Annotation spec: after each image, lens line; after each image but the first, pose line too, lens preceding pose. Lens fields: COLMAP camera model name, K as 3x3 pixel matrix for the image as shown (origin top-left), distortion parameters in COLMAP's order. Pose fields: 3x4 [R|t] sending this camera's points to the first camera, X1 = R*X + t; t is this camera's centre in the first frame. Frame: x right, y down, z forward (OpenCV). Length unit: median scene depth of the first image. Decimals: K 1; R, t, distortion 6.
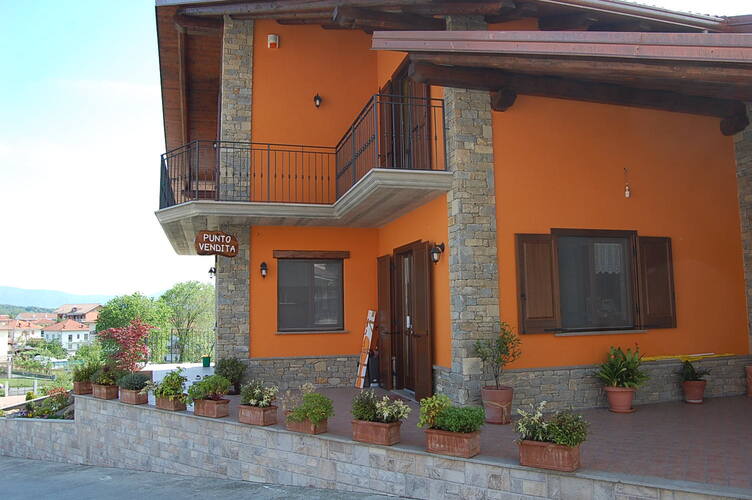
lens RADIAL K [[577.9, 0, 376.3], [0, 577.9, 253.8], [0, 0, 1]] dist [-0.079827, 0.001666]
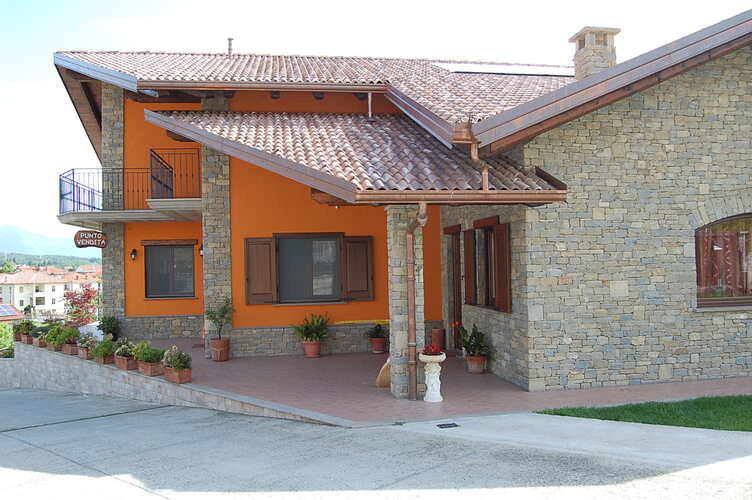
lens RADIAL K [[621.3, 0, 376.8], [0, 621.3, 250.5], [0, 0, 1]] dist [-0.062944, -0.000210]
pose [[0.992607, -0.006592, -0.121193, 0.775462], [0.016921, 0.996288, 0.084398, -0.132720], [0.120187, -0.085825, 0.989034, -0.559176]]
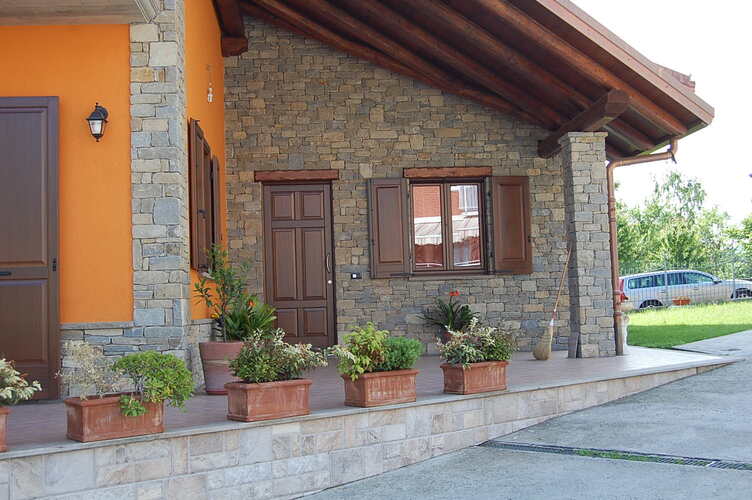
lens RADIAL K [[899.5, 0, 375.8], [0, 899.5, 249.4], [0, 0, 1]] dist [-0.022469, 0.000000]
pose [[0.198649, 0.073554, 0.977307, -0.719520], [-0.076643, 0.995292, -0.059329, 0.161442], [-0.977069, -0.063118, 0.203351, 0.571341]]
